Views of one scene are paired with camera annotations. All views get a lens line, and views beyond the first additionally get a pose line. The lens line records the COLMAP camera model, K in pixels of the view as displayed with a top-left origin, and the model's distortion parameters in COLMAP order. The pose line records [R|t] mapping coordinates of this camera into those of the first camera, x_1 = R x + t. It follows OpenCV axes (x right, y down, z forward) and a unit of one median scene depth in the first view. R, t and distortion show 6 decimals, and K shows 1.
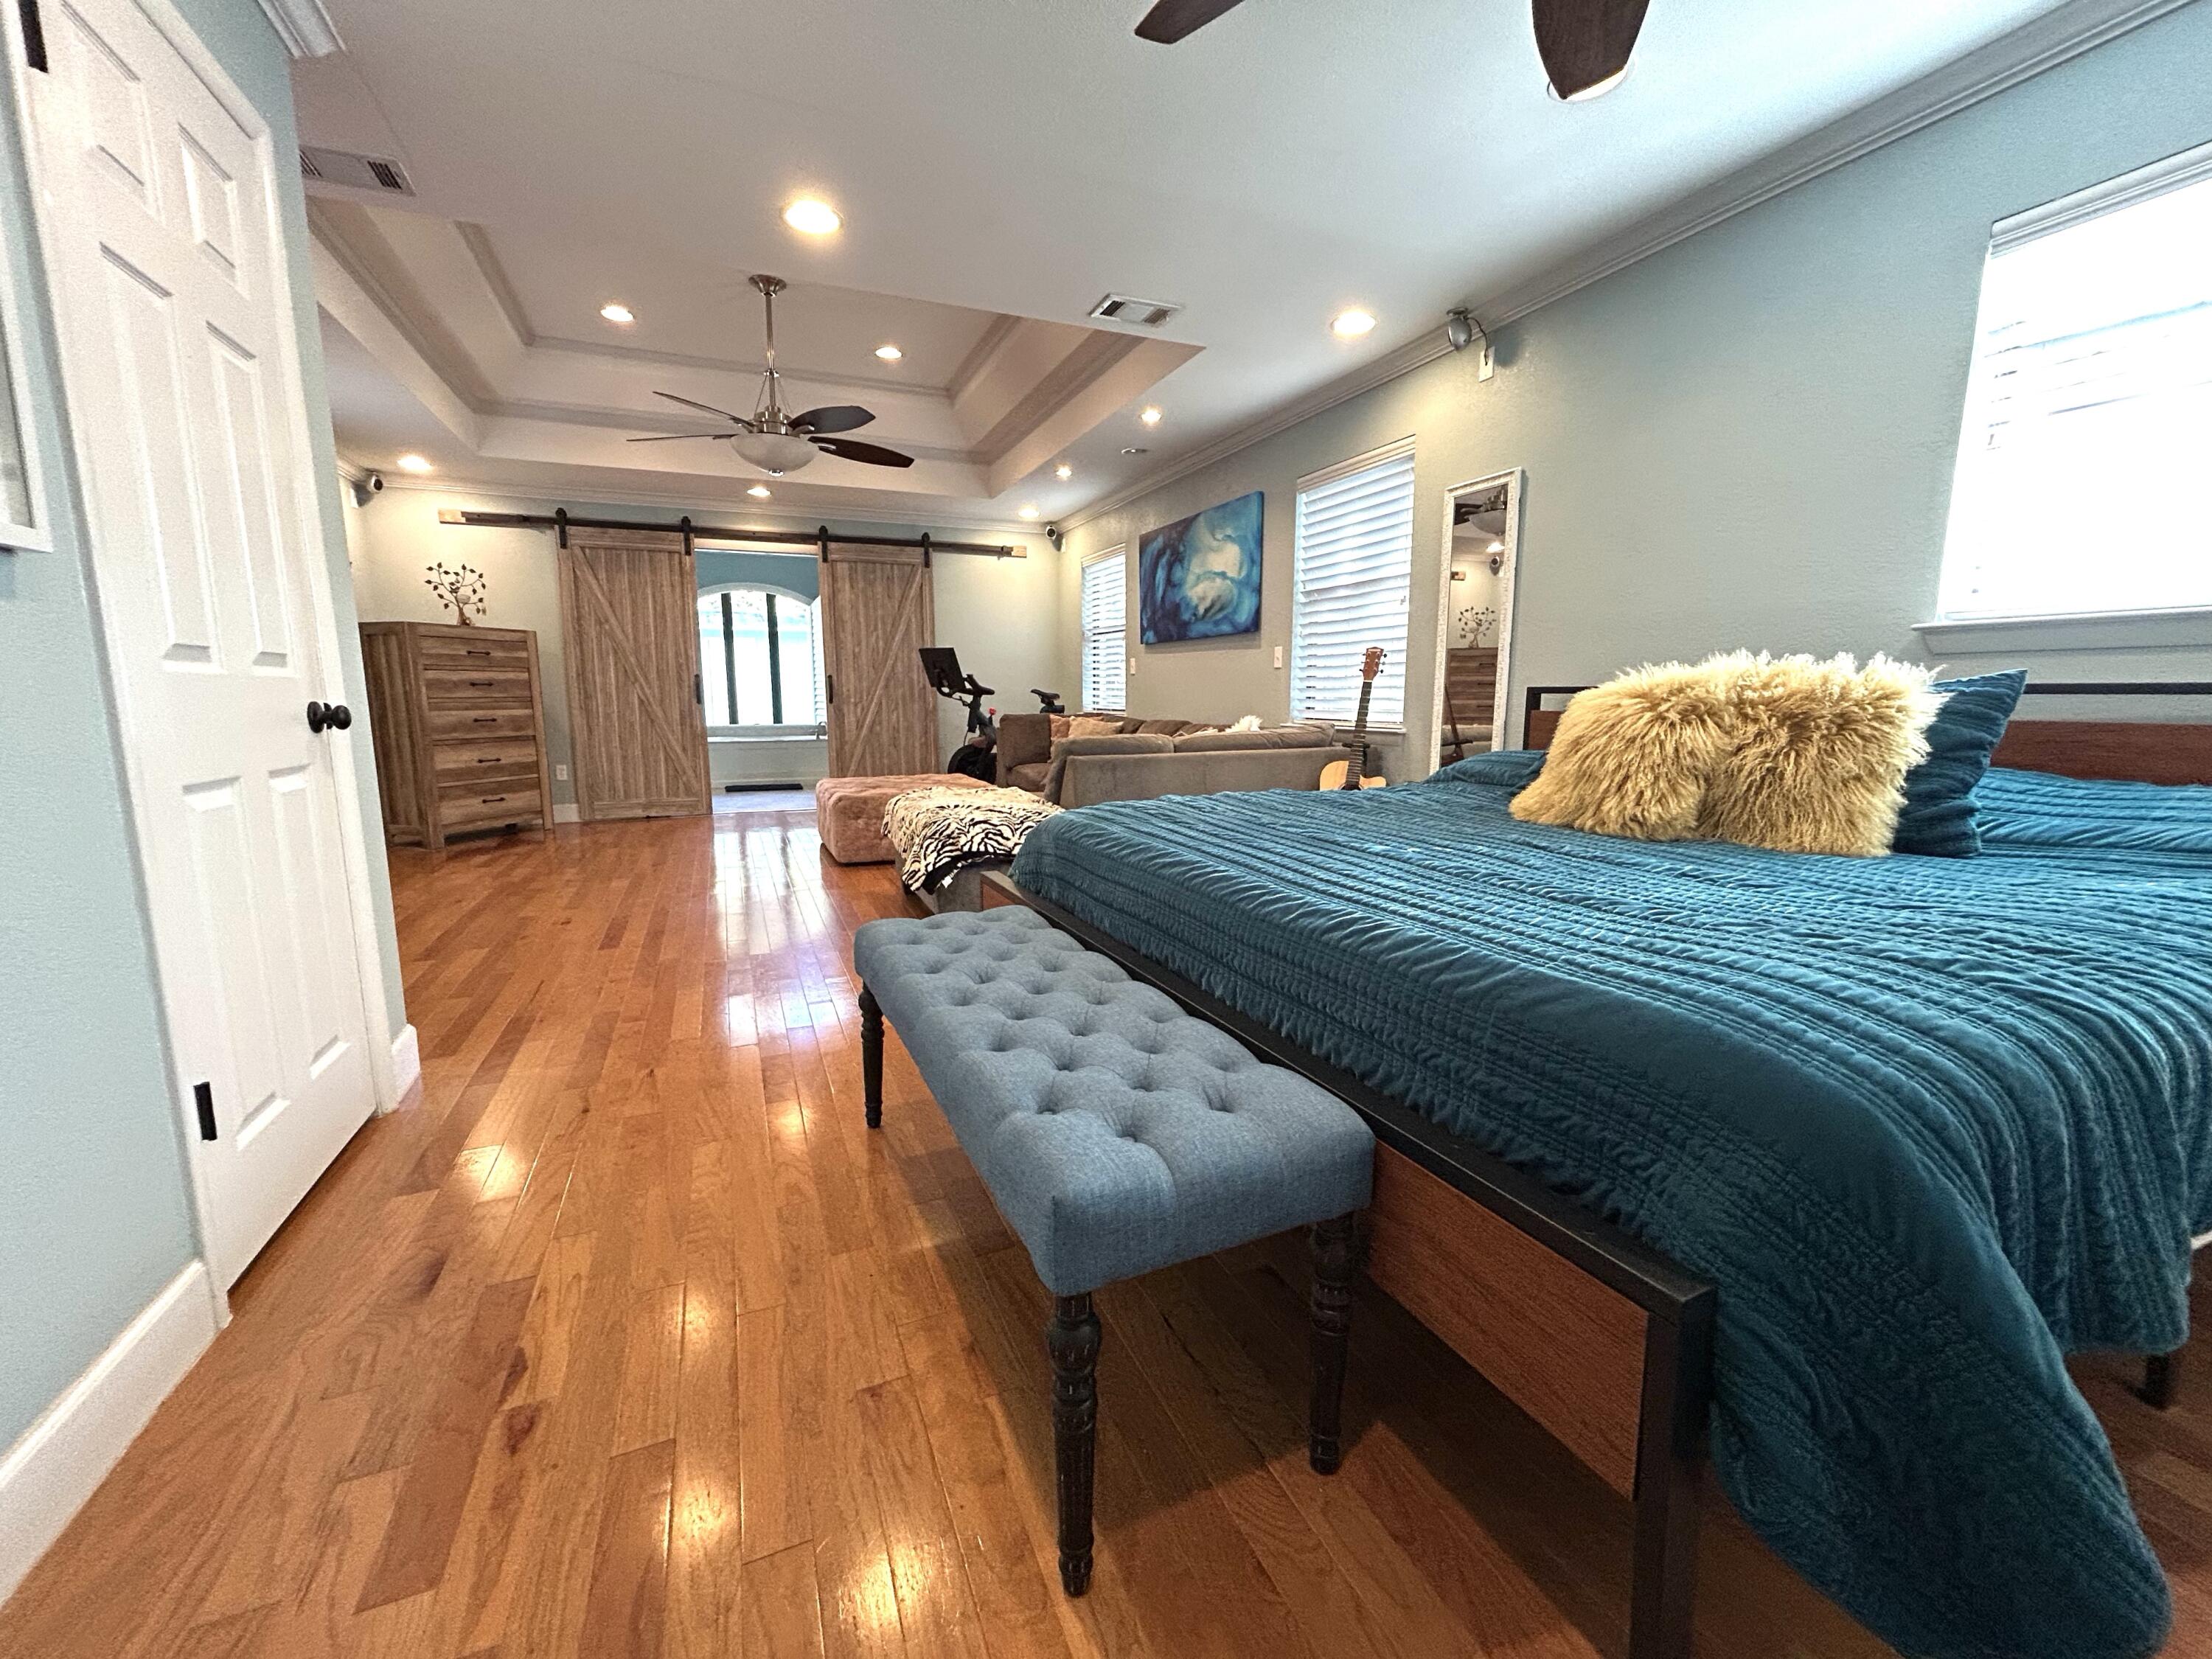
lens RADIAL K [[888.0, 0, 1103.5], [0, 888.0, 827.9], [0, 0, 1]] dist [-0.002485, 0.001393]
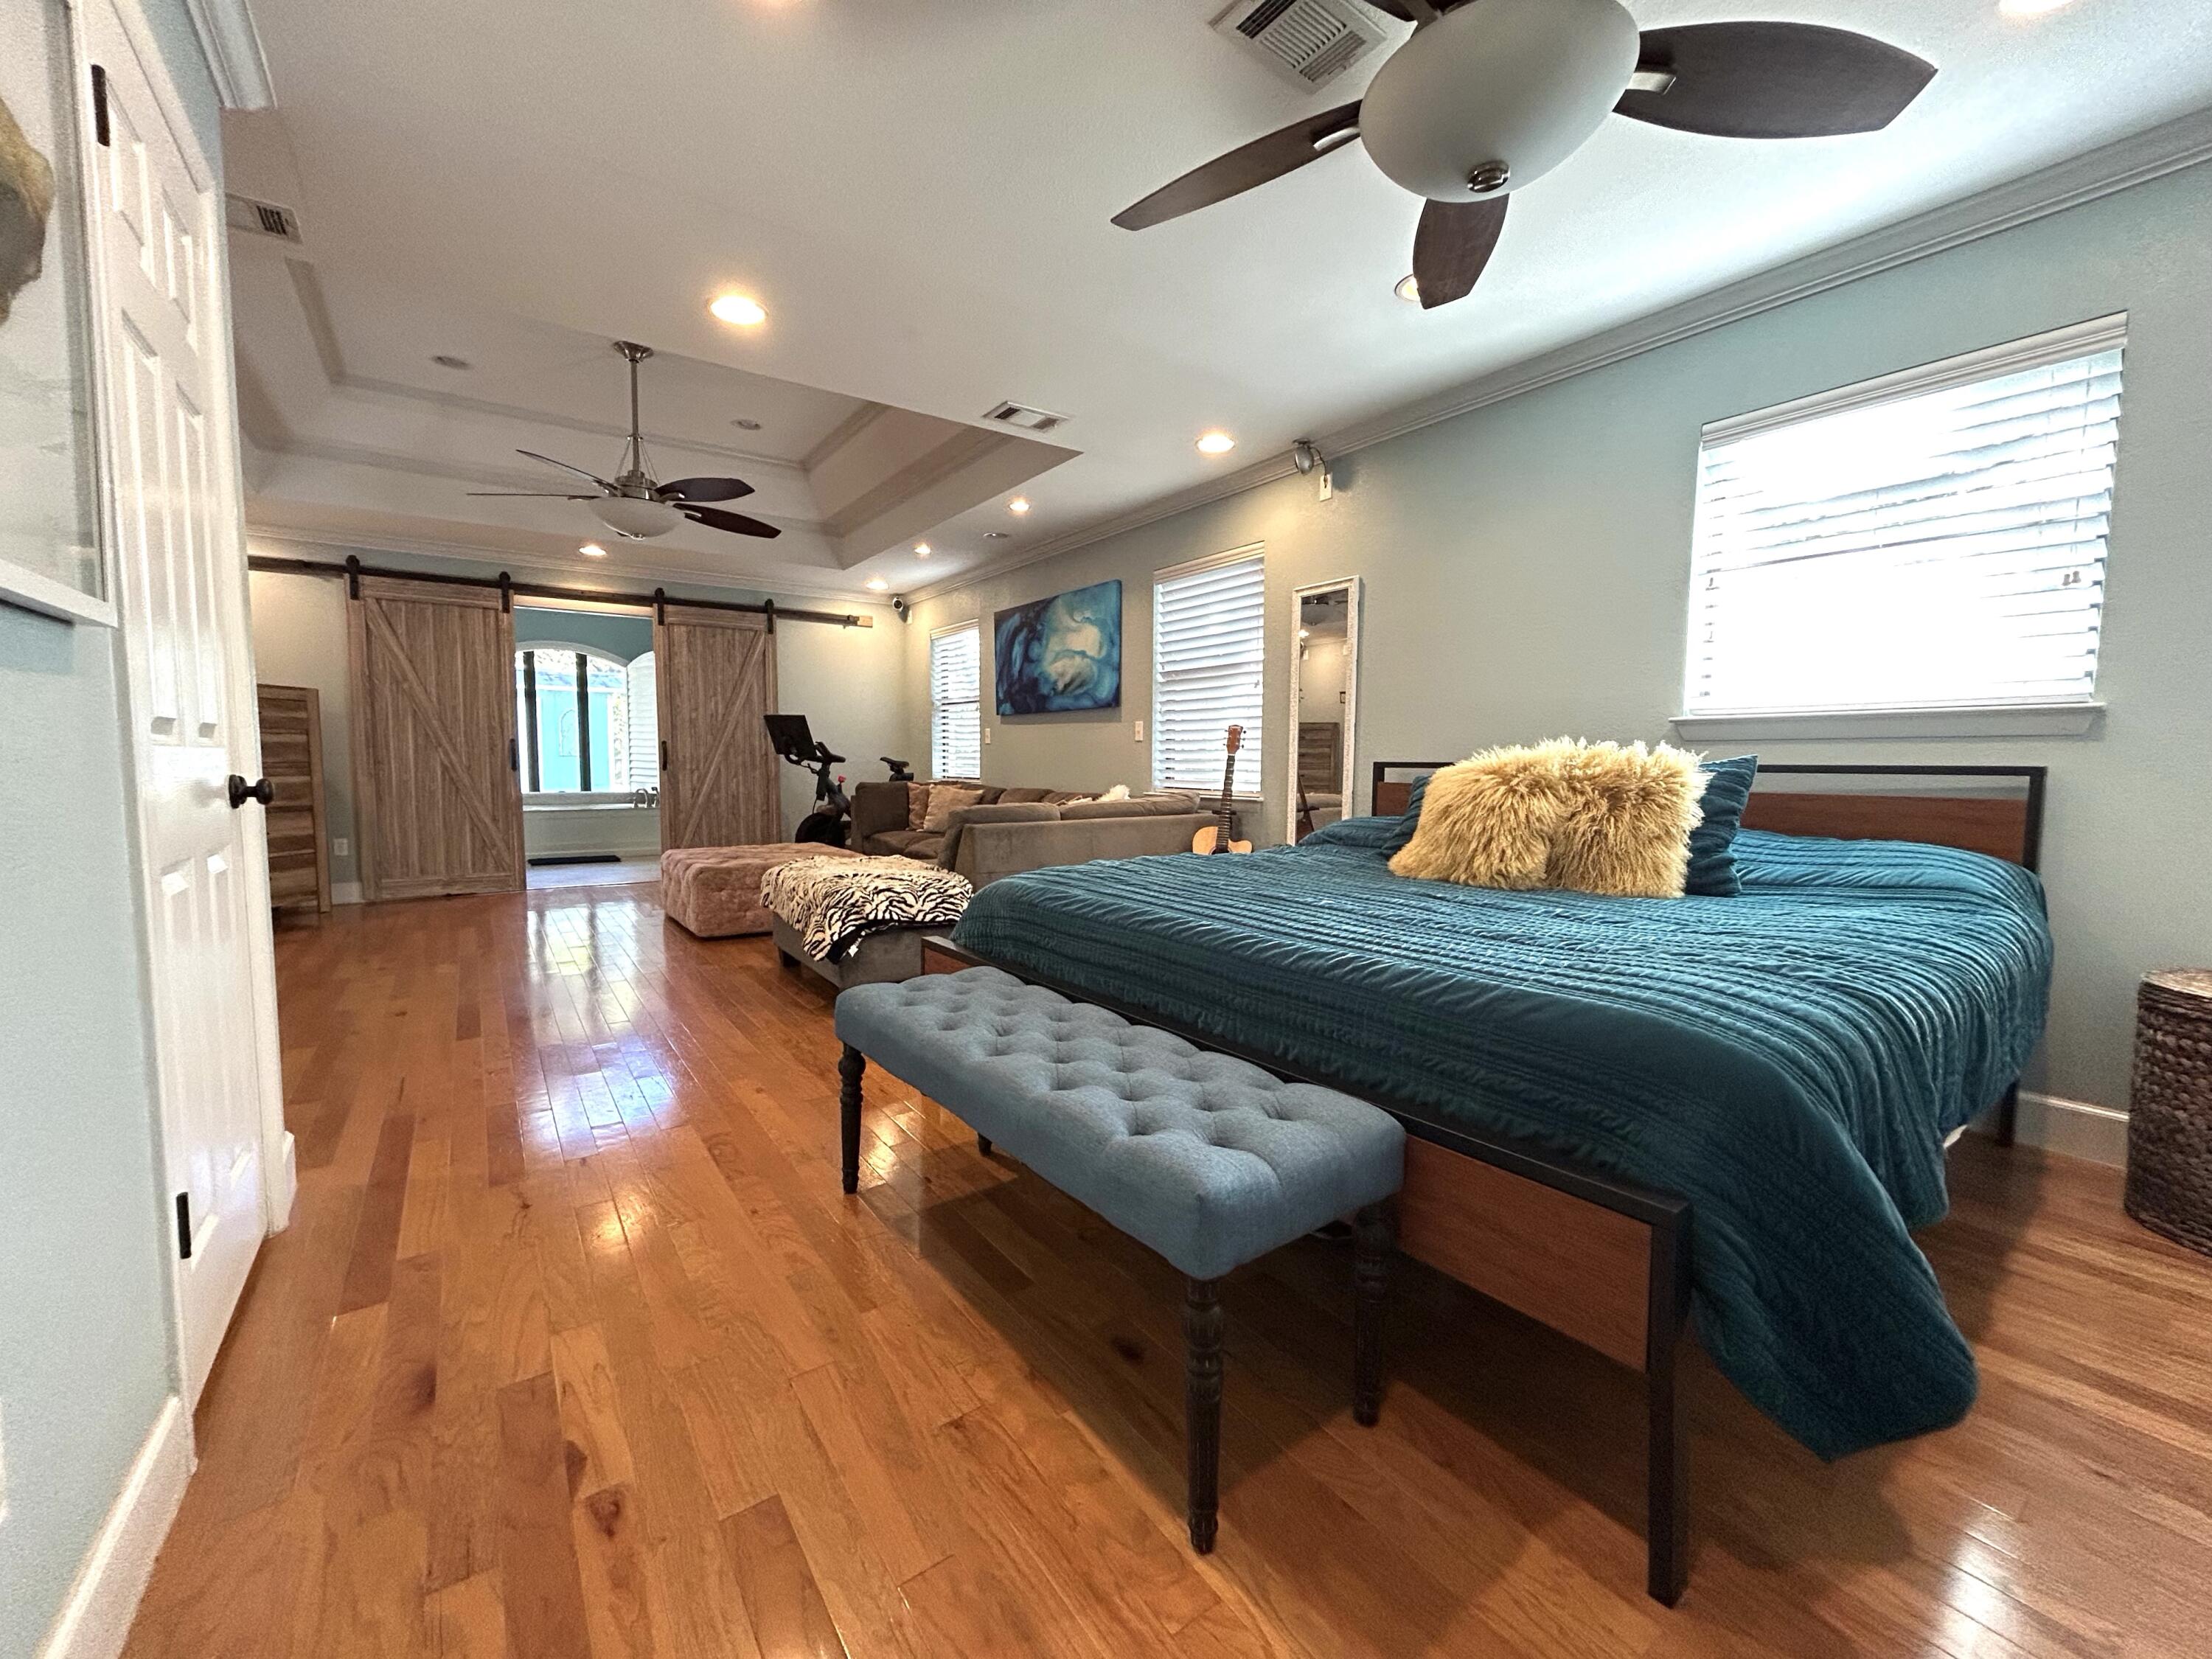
lens RADIAL K [[888.0, 0, 1103.2], [0, 888.0, 828.5], [0, 0, 1]] dist [-0.002485, 0.001393]
pose [[0.976809, -0.009961, 0.213883, -0.066857], [0.025511, 0.997216, -0.070065, 0.000362], [-0.212589, 0.073897, 0.974343, -0.027786]]
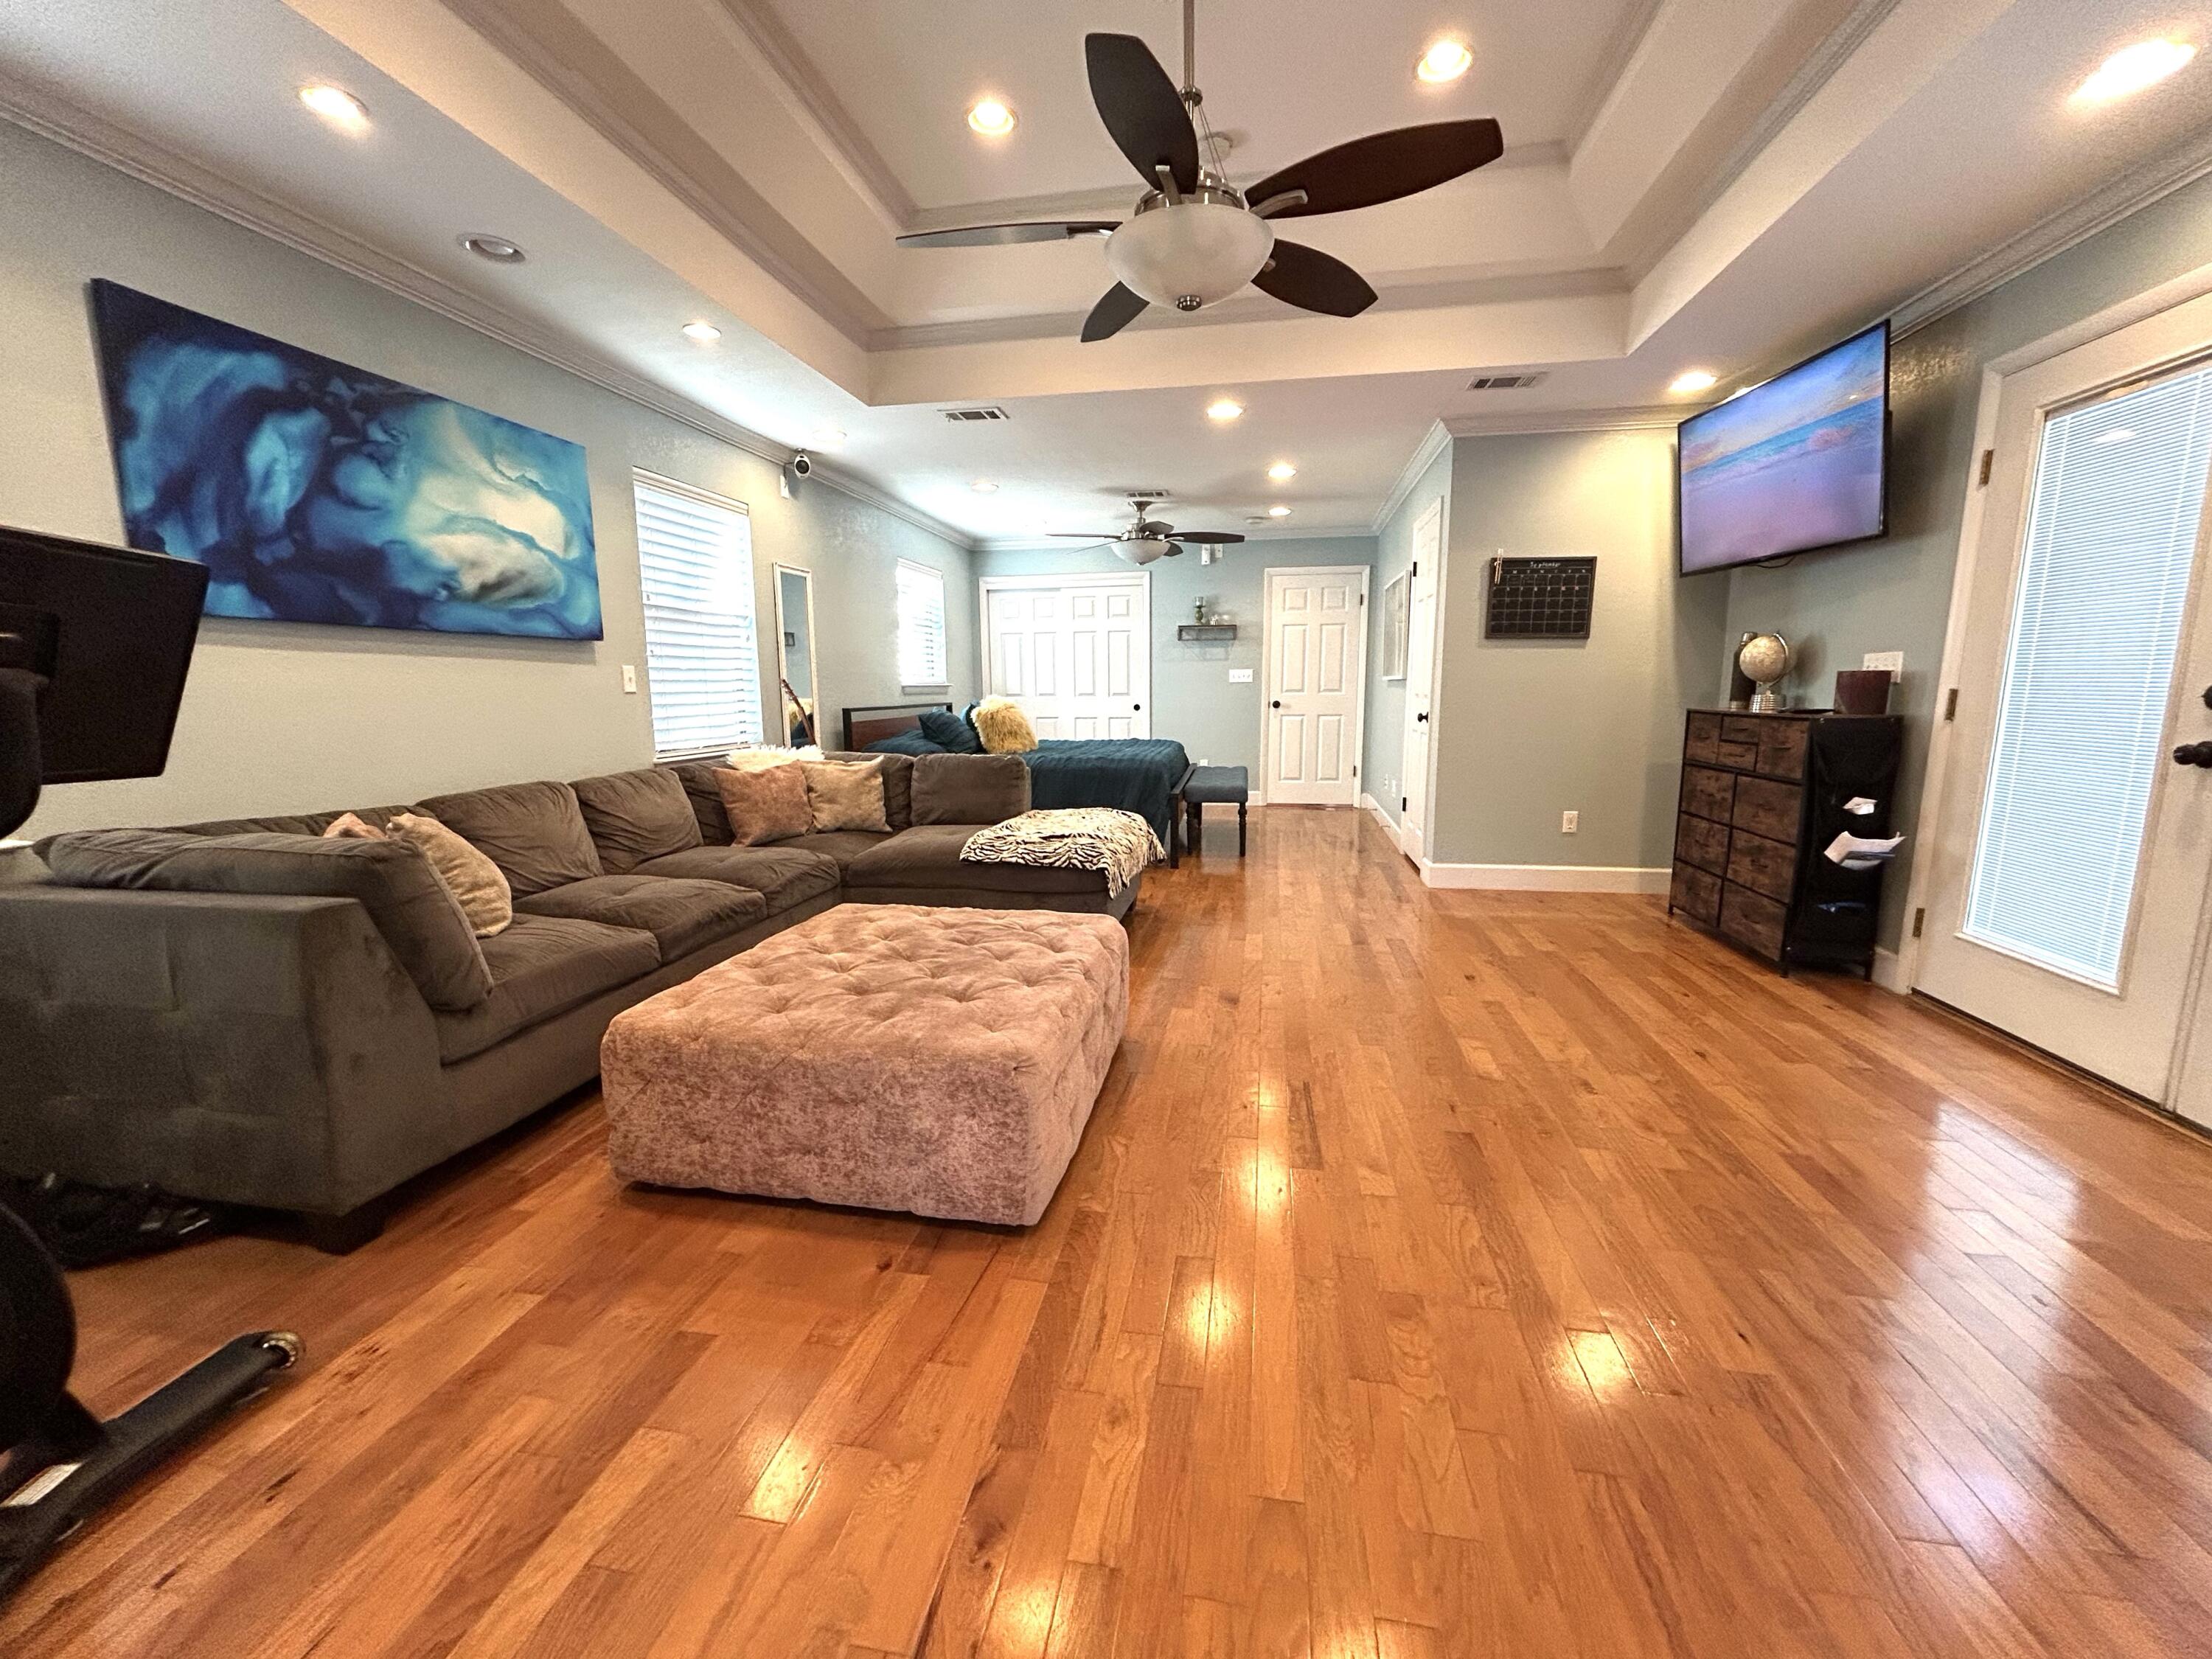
lens RADIAL K [[888.0, 0, 1107.6], [0, 888.0, 827.3], [0, 0, 1]] dist [-0.002485, 0.001393]
pose [[-0.837370, -0.078593, 0.540956, -0.514285], [0.091308, 0.955597, 0.280173, -0.214562], [-0.538956, 0.284003, -0.793013, 1.238704]]
